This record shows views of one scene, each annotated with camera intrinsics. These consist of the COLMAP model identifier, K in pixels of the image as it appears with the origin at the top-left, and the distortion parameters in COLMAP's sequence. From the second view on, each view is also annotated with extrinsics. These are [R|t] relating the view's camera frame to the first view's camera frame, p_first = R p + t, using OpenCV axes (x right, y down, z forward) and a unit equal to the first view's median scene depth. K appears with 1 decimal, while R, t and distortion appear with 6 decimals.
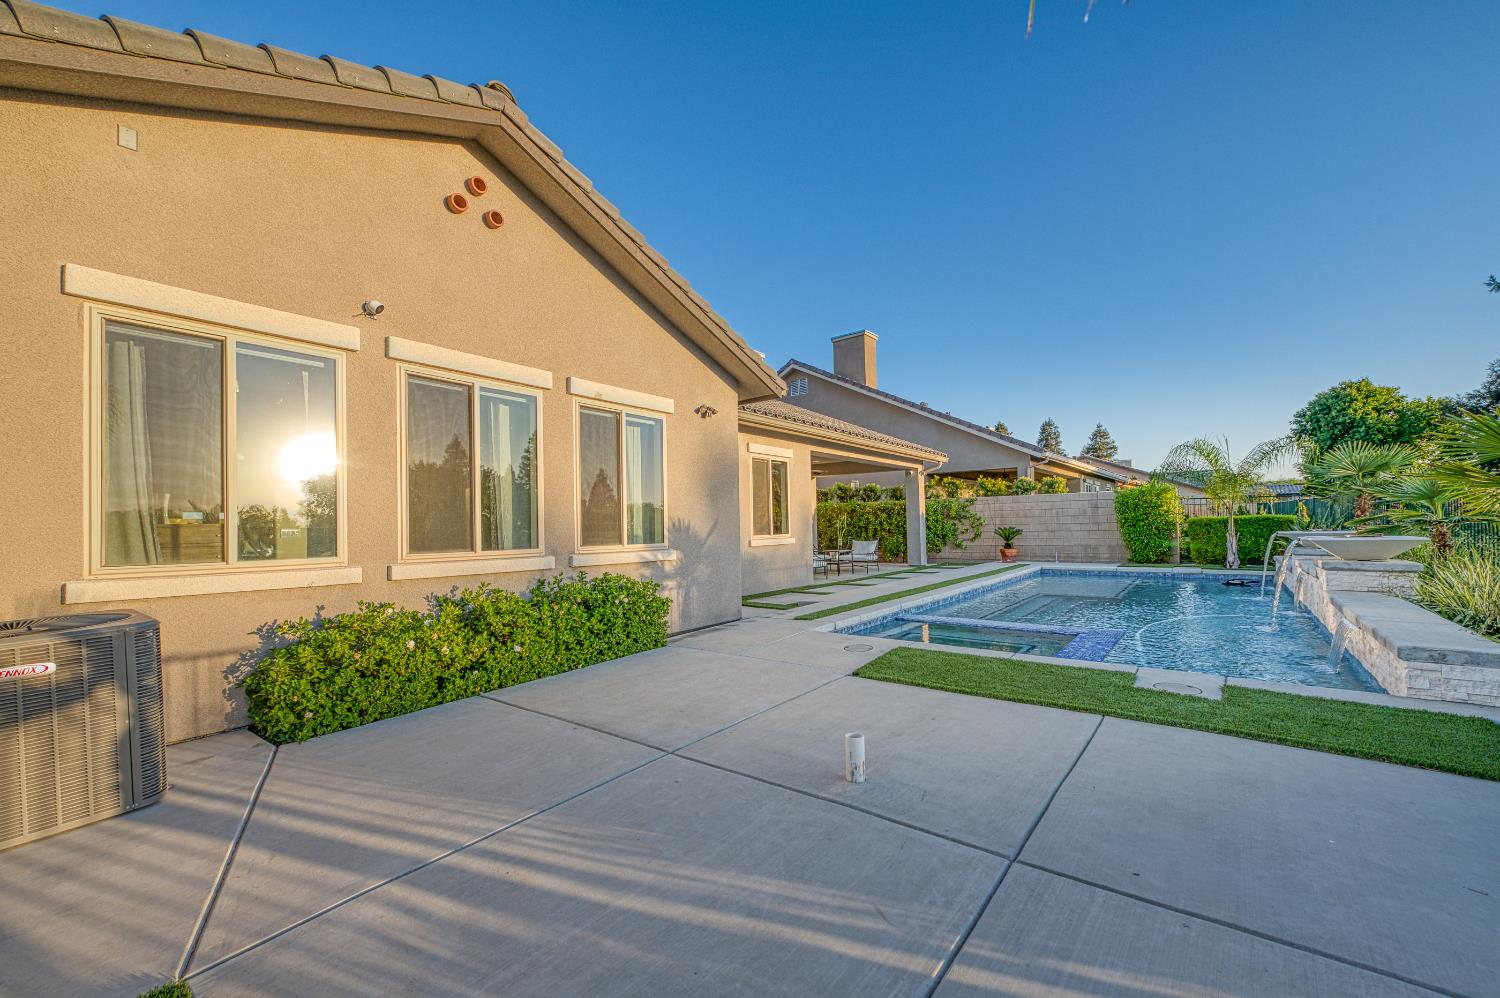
lens RADIAL K [[599.8, 0, 741.7], [0, 599.8, 504.5], [0, 0, 1]] dist [-0.000283, -0.000187]
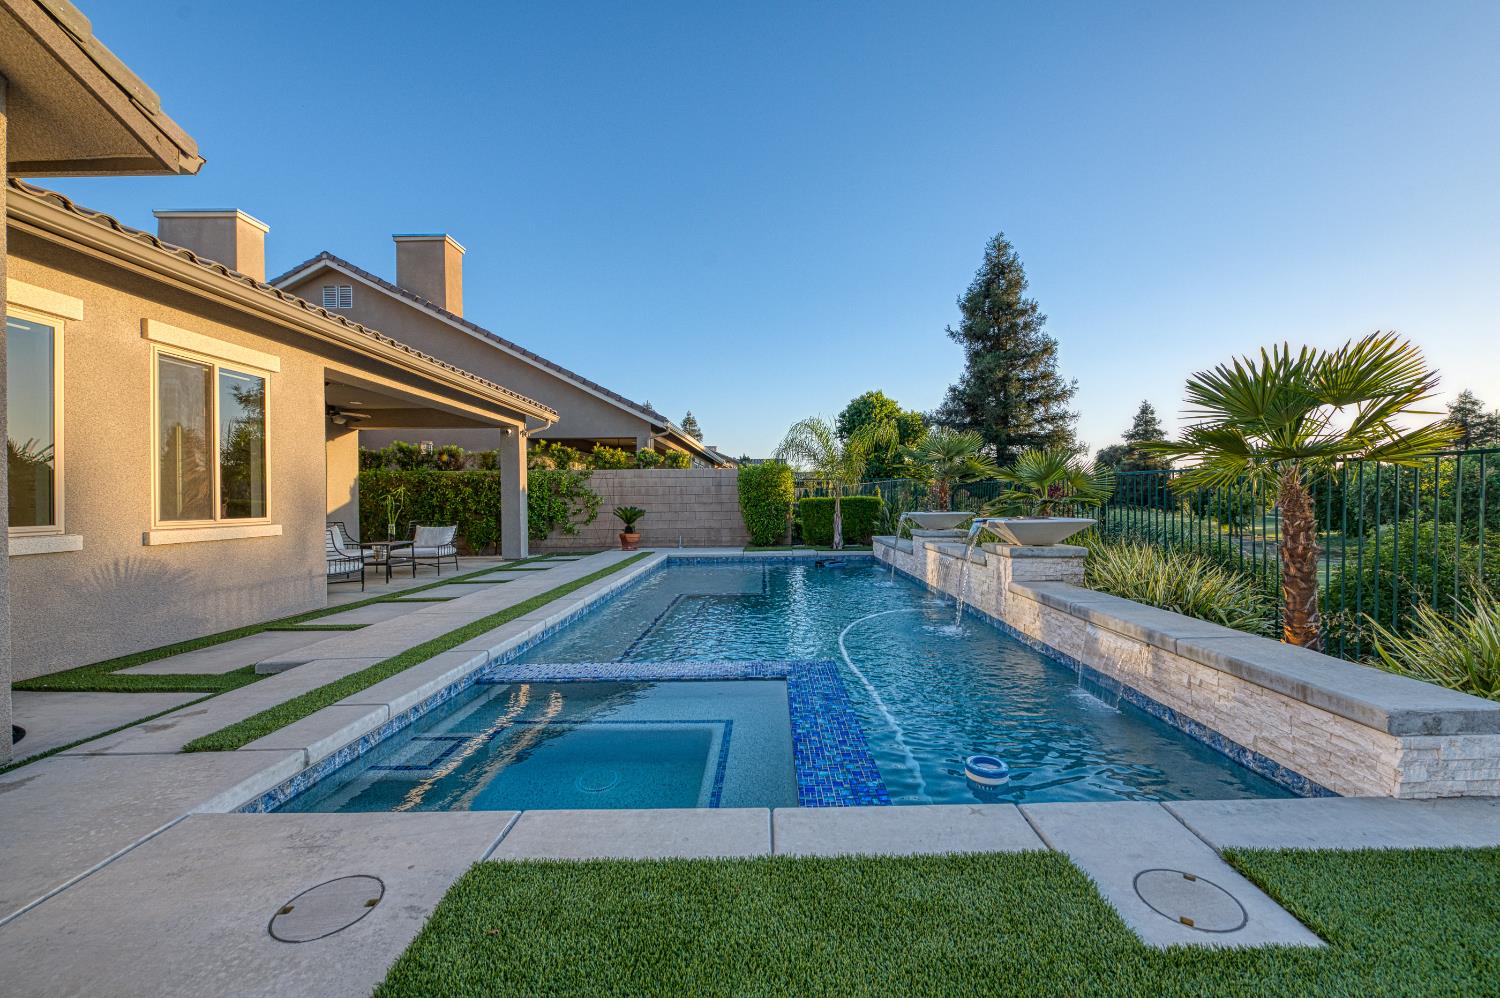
lens RADIAL K [[599.8, 0, 741.7], [0, 599.8, 504.5], [0, 0, 1]] dist [-0.000283, -0.000187]
pose [[0.795370, 0.007514, 0.606078, 0.067284], [-0.026972, 0.999371, 0.023006, 0.010924], [-0.605524, -0.034645, 0.795072, 0.248956]]
